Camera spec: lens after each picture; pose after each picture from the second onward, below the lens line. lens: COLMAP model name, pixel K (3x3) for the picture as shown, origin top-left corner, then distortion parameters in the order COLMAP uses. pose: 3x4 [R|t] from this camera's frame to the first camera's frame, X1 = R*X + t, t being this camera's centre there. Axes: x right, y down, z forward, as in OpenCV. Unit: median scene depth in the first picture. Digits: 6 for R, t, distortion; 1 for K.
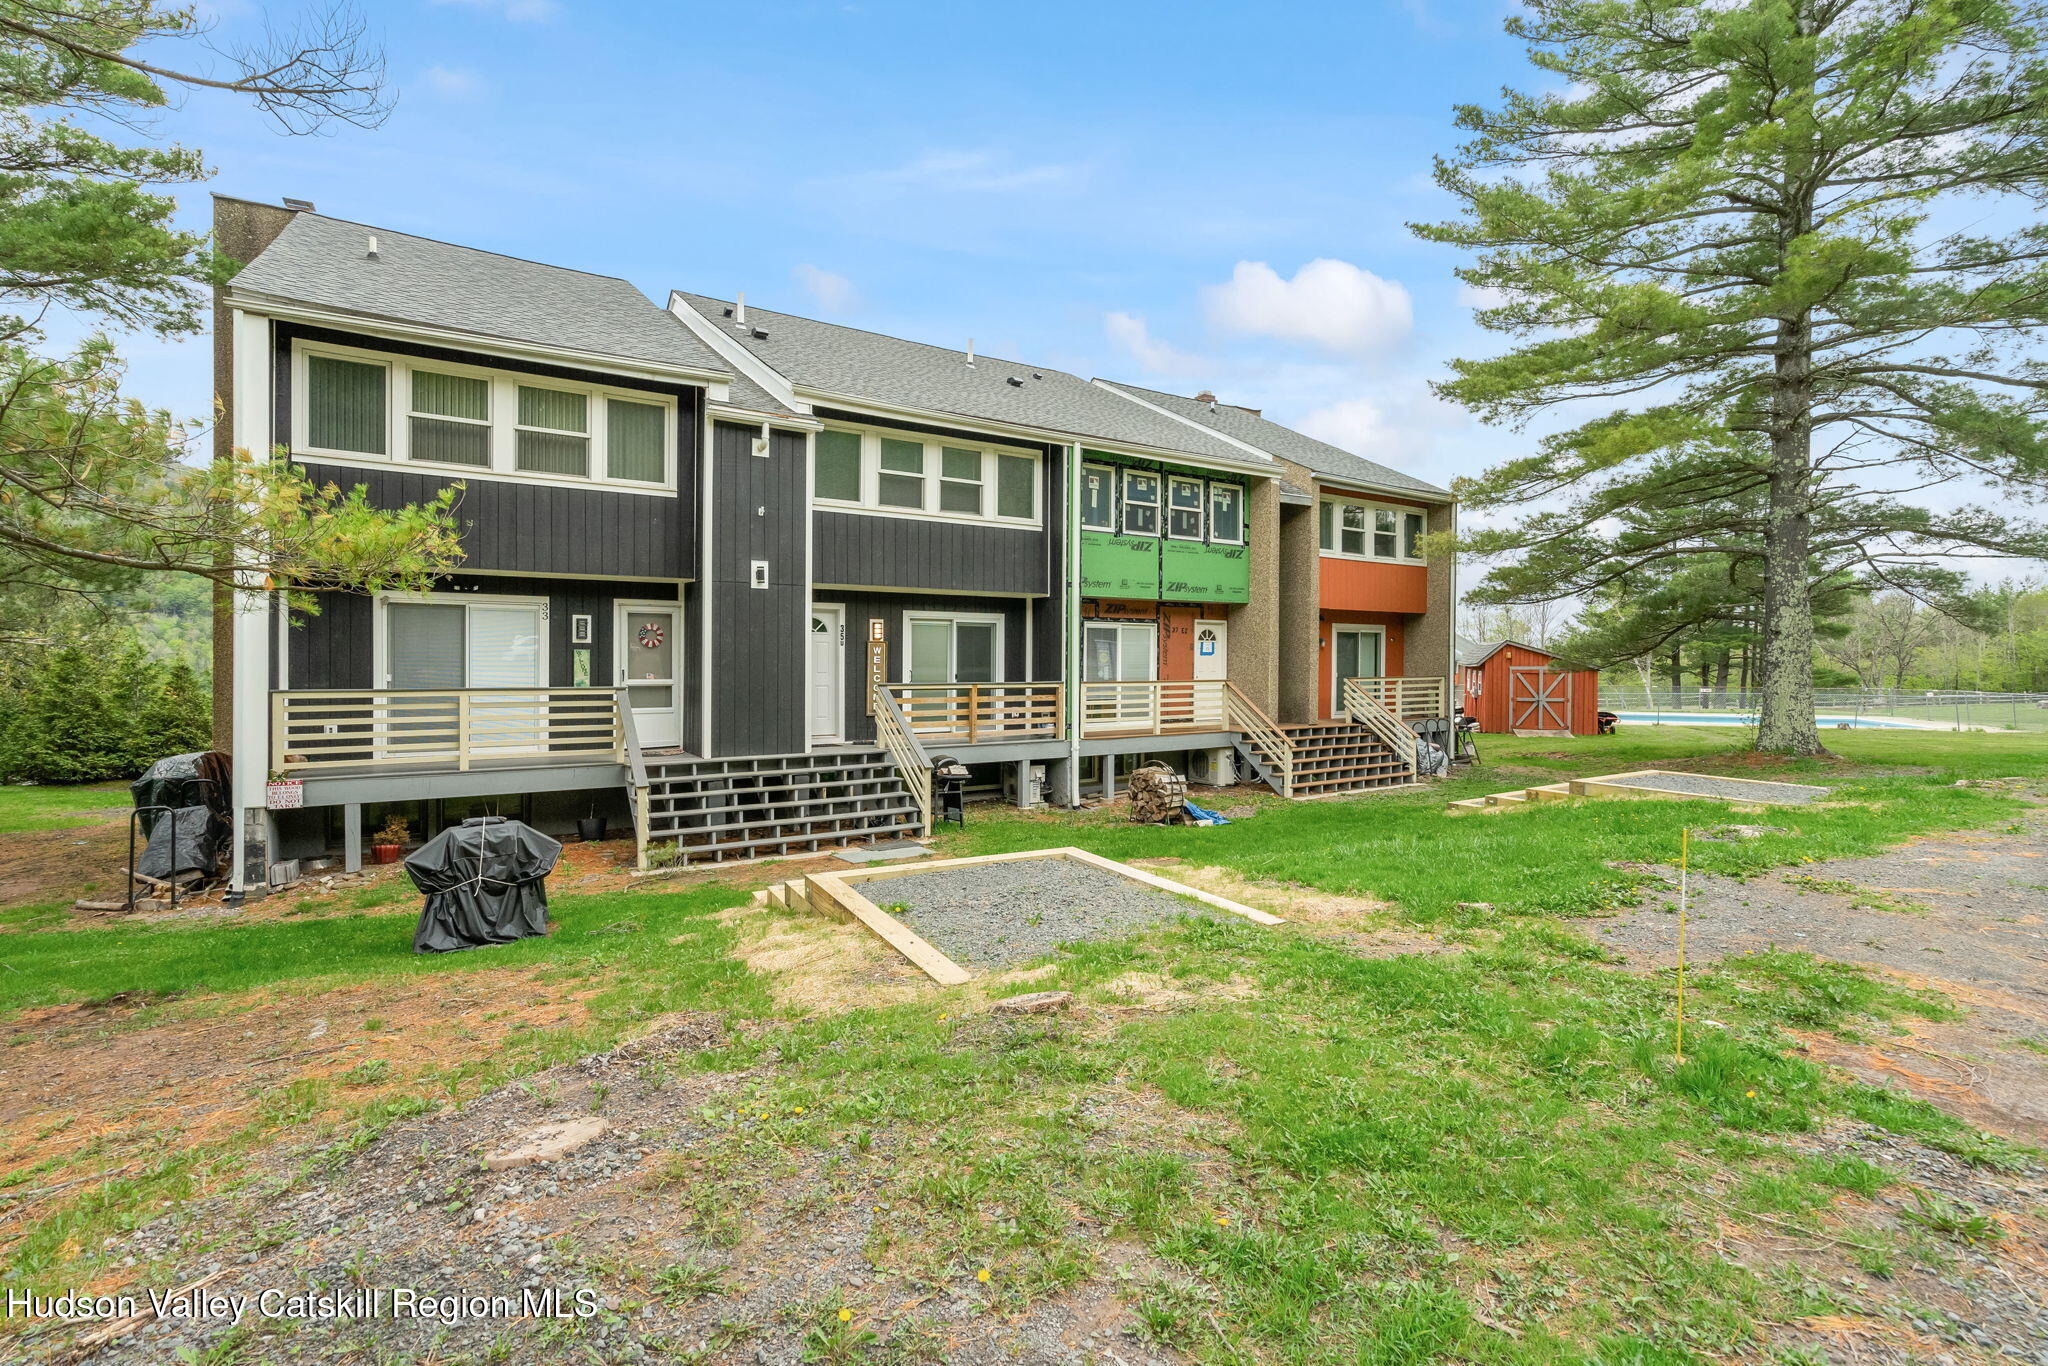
lens RADIAL K [[936.7, 0, 1007.3], [0, 936.7, 672.8], [0, 0, 1]] dist [0.004920, 0.000697]
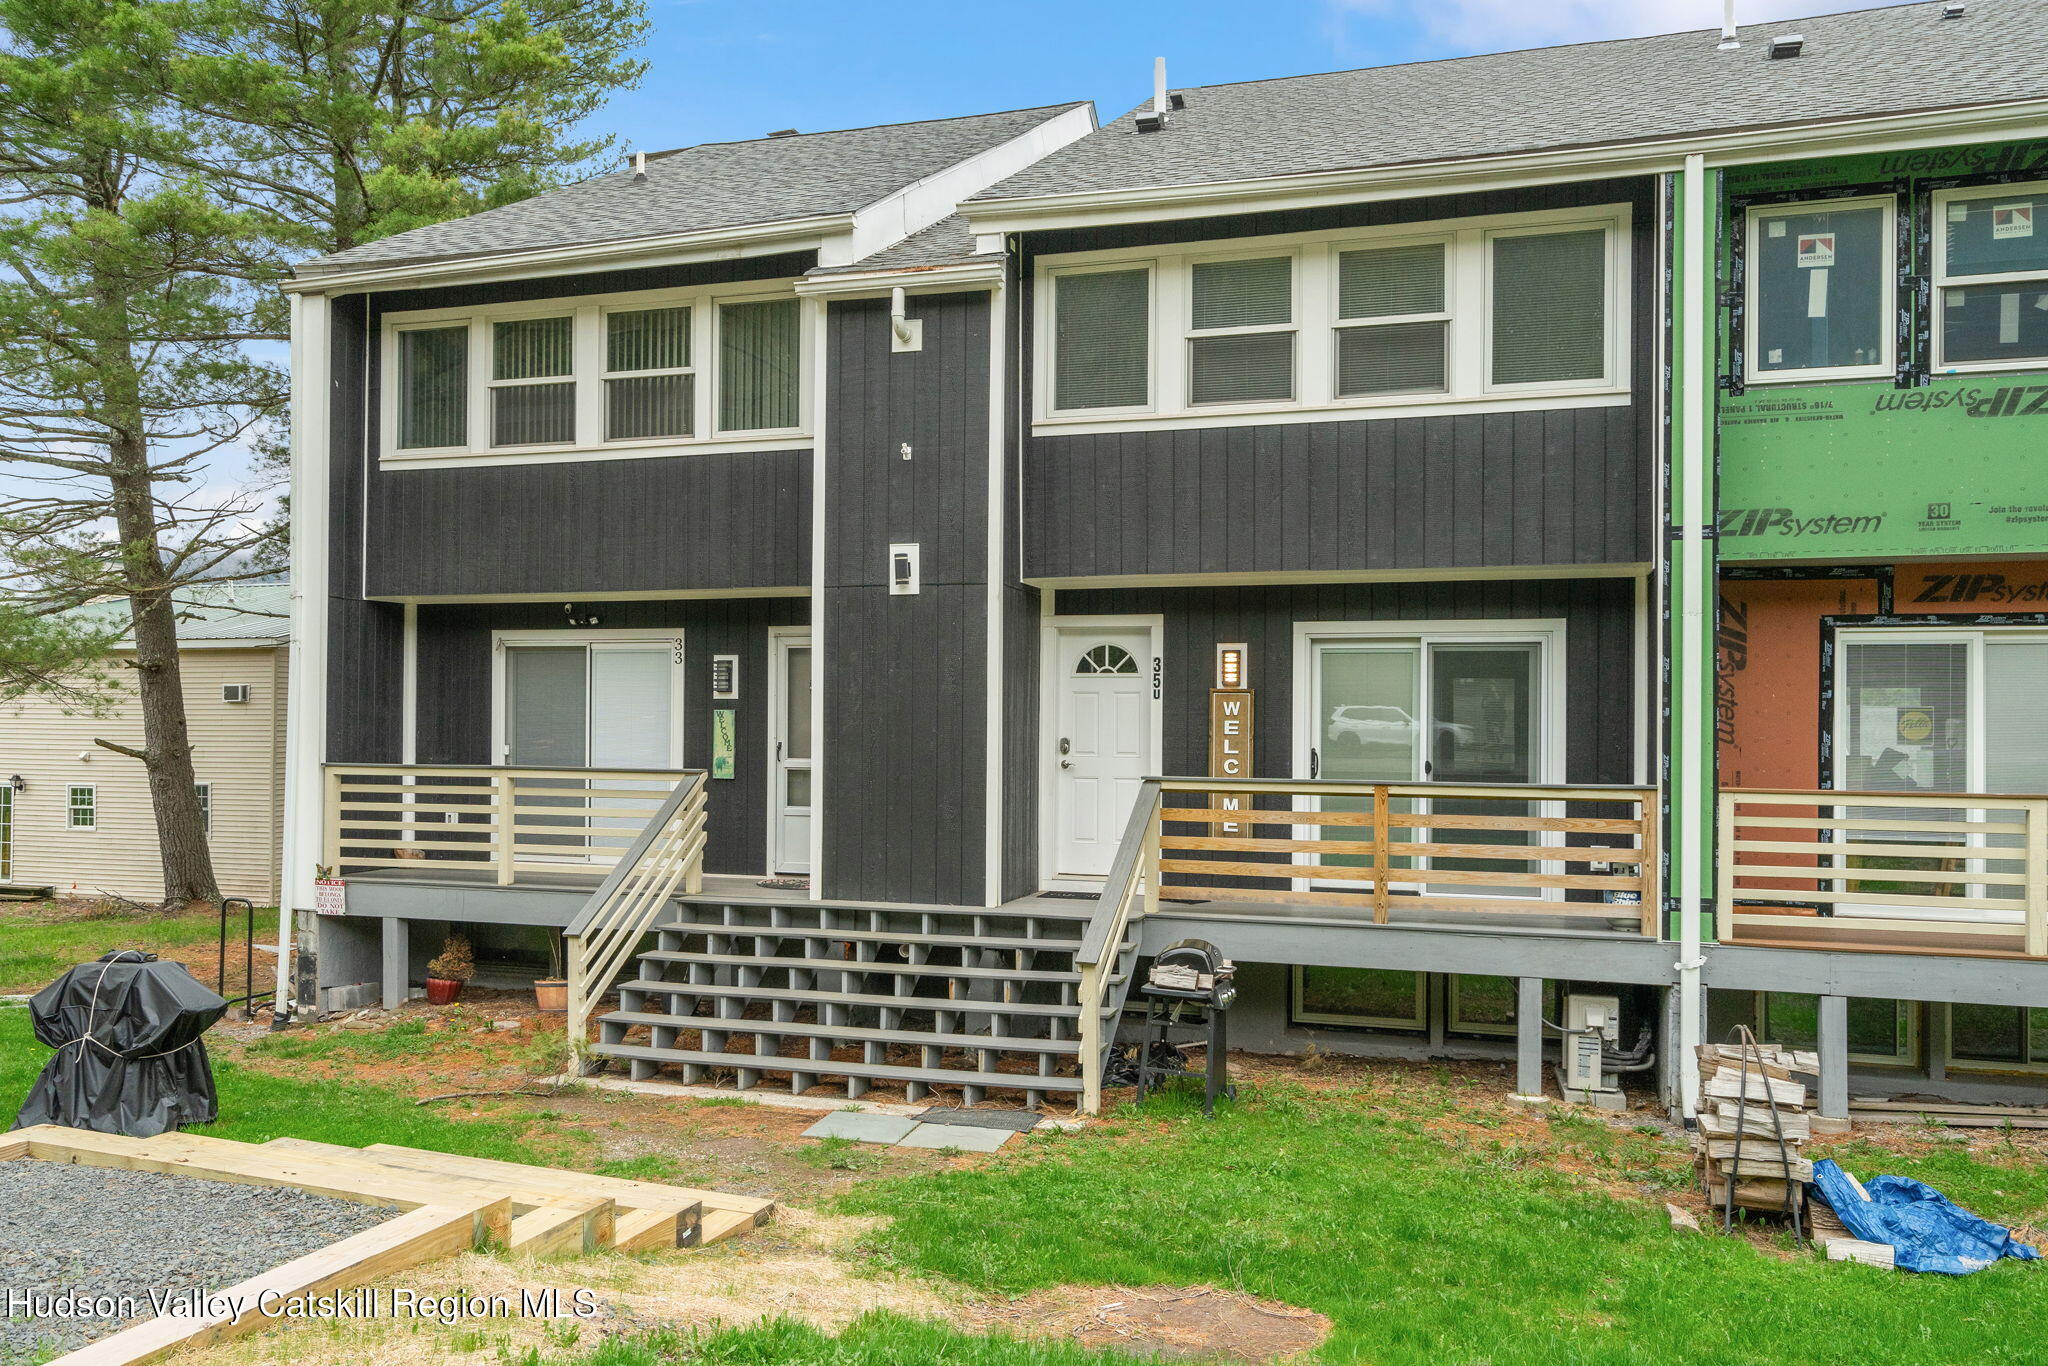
lens RADIAL K [[1788.0, 0, 941.1], [0, 1788.0, 715.4], [0, 0, 1]] dist [0.013167, 0.006130]
pose [[0.609367, -0.001219, -0.792887, 0.538045], [-0.014287, 0.999820, -0.012518, -0.007754], [0.792760, 0.018956, 0.609240, 0.363729]]
